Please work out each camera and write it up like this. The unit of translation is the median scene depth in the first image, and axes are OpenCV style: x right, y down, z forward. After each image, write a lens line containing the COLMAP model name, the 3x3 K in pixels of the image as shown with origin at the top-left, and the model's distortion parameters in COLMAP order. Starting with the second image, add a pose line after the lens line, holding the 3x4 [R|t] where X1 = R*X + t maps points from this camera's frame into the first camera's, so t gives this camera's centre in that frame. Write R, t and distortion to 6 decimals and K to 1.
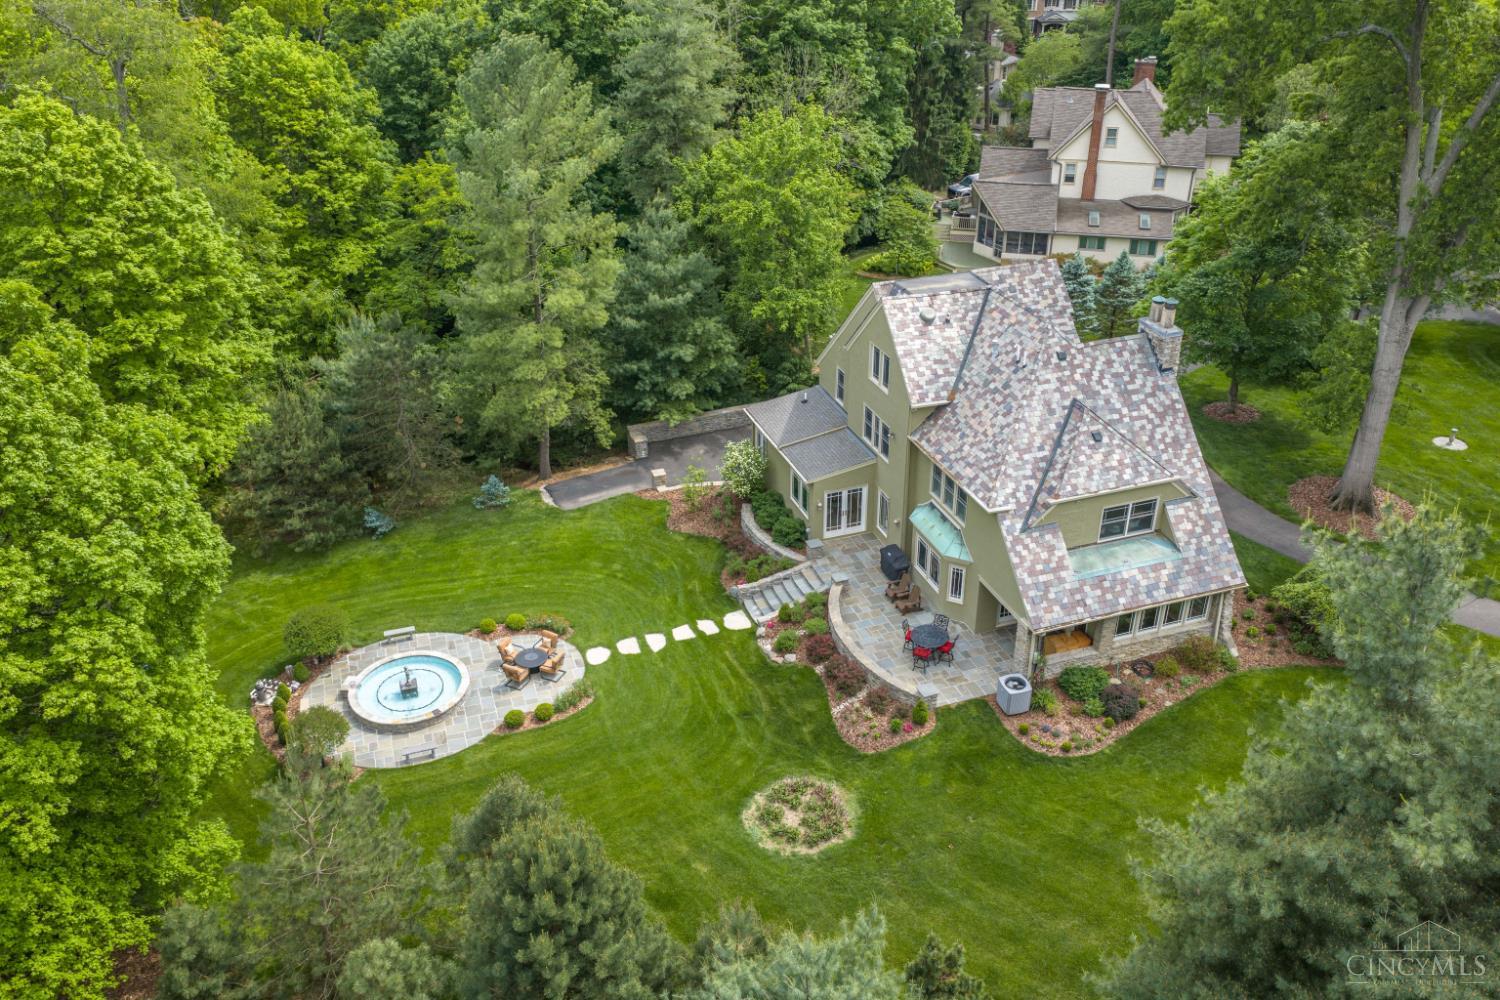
lens RADIAL K [[1240.7, 0, 751.7], [0, 1240.7, 502.0], [0, 0, 1]] dist [0.017772, -0.006729]
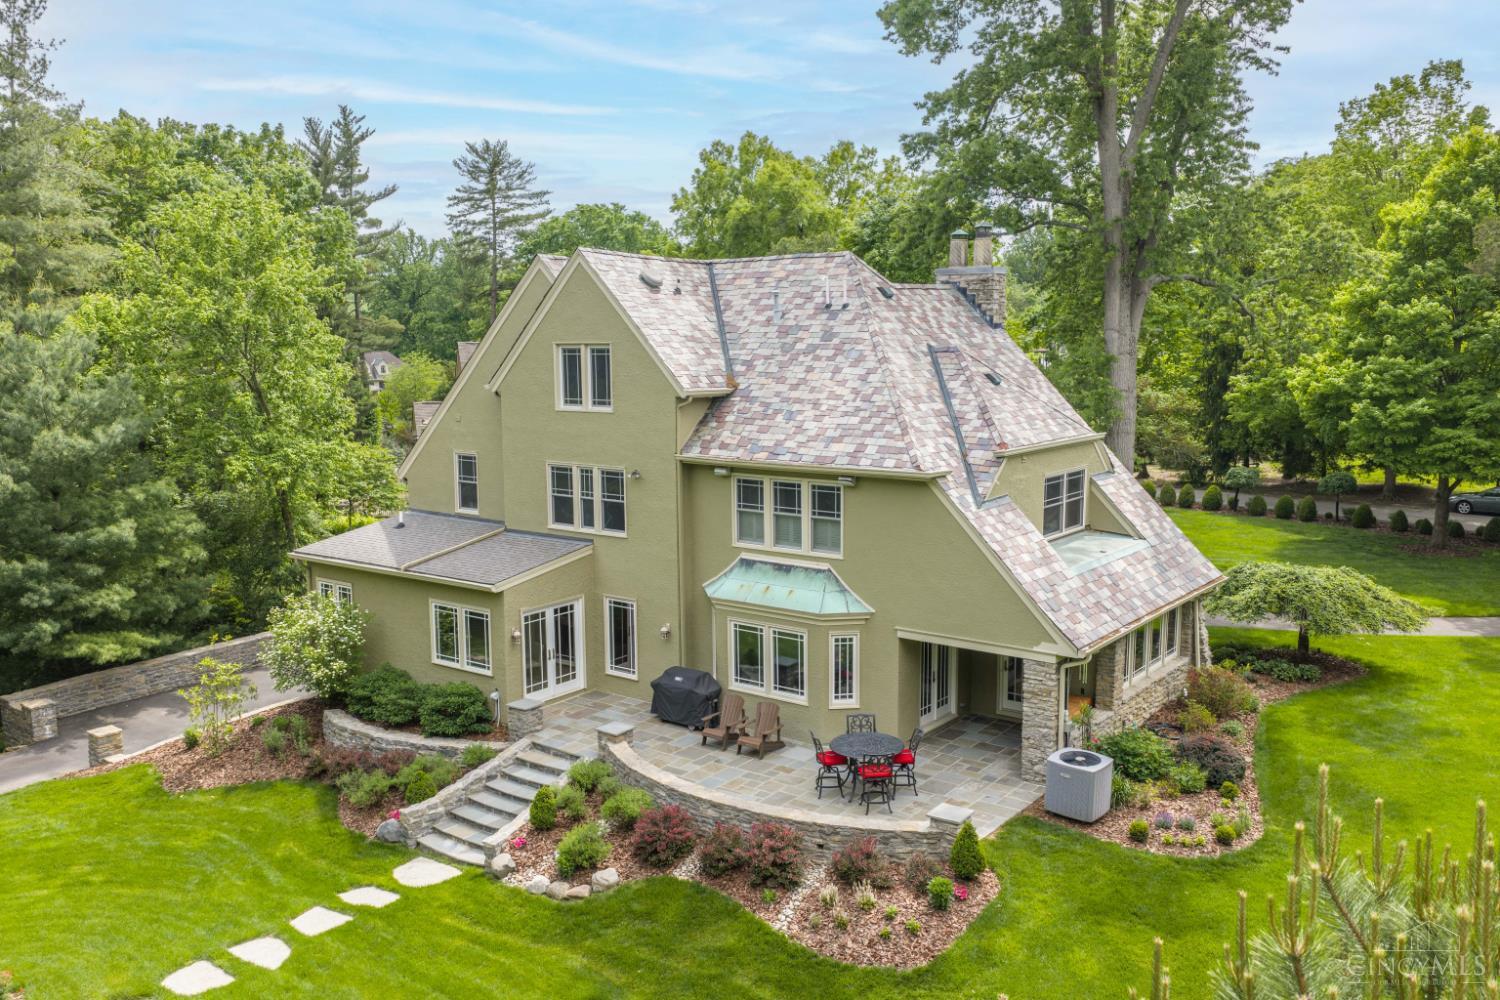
lens RADIAL K [[1240.7, 0, 746.8], [0, 1240.7, 497.0], [0, 0, 1]] dist [0.017772, -0.006729]
pose [[0.831124, -0.067837, 0.551934, -0.162947], [0.274342, 0.913358, -0.300854, 0.143549], [-0.483705, 0.401466, 0.777724, 0.535819]]
